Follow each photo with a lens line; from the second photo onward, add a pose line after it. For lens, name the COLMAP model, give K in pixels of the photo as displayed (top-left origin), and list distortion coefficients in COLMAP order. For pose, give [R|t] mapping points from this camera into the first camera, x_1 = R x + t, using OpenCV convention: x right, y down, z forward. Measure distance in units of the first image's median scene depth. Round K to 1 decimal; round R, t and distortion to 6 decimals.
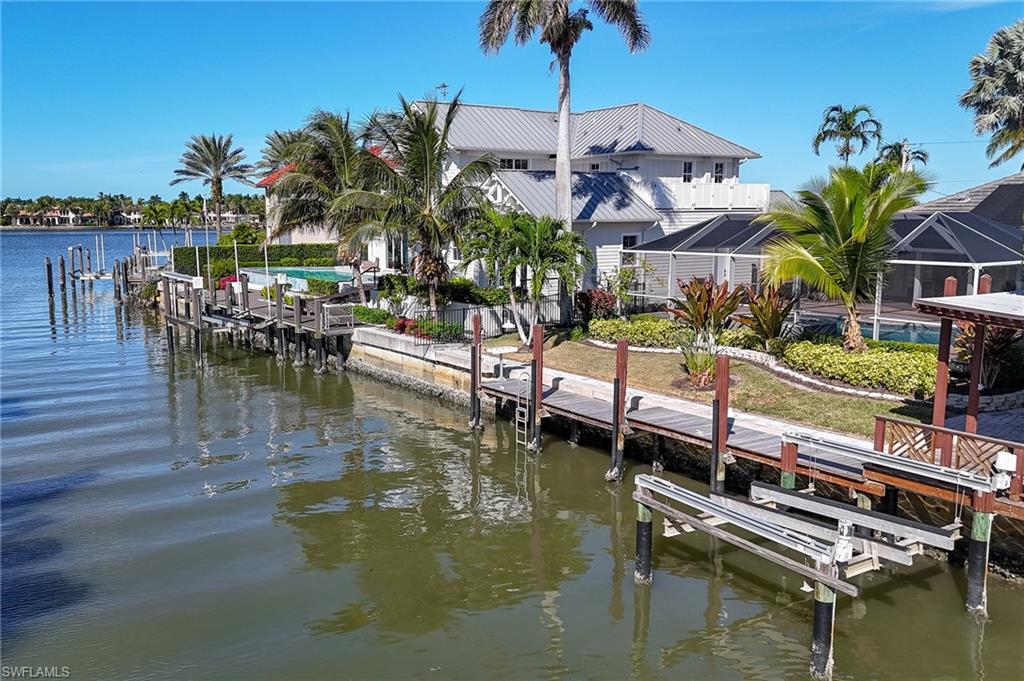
lens RADIAL K [[856.6, 0, 490.8], [0, 856.6, 340.0], [0, 0, 1]] dist [0.098325, -0.134009]
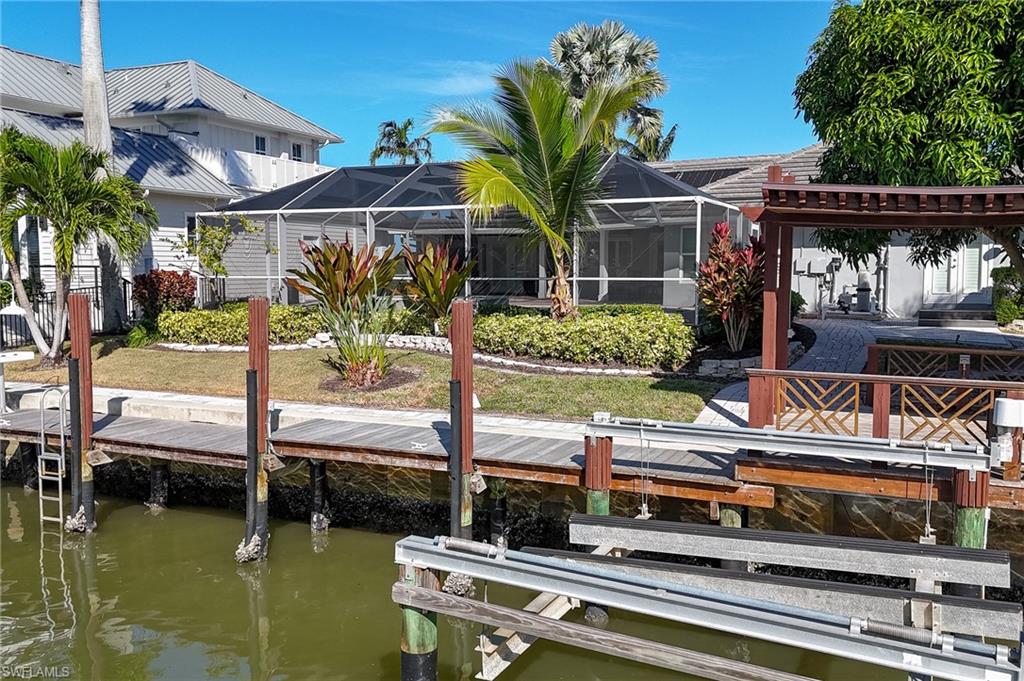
lens RADIAL K [[856.6, 0, 490.8], [0, 856.6, 340.0], [0, 0, 1]] dist [0.098325, -0.134009]
pose [[0.863318, -0.045993, 0.502560, 0.003367], [0.076203, 0.996301, -0.039725, 0.052710], [-0.498874, 0.072592, 0.863629, 0.400970]]
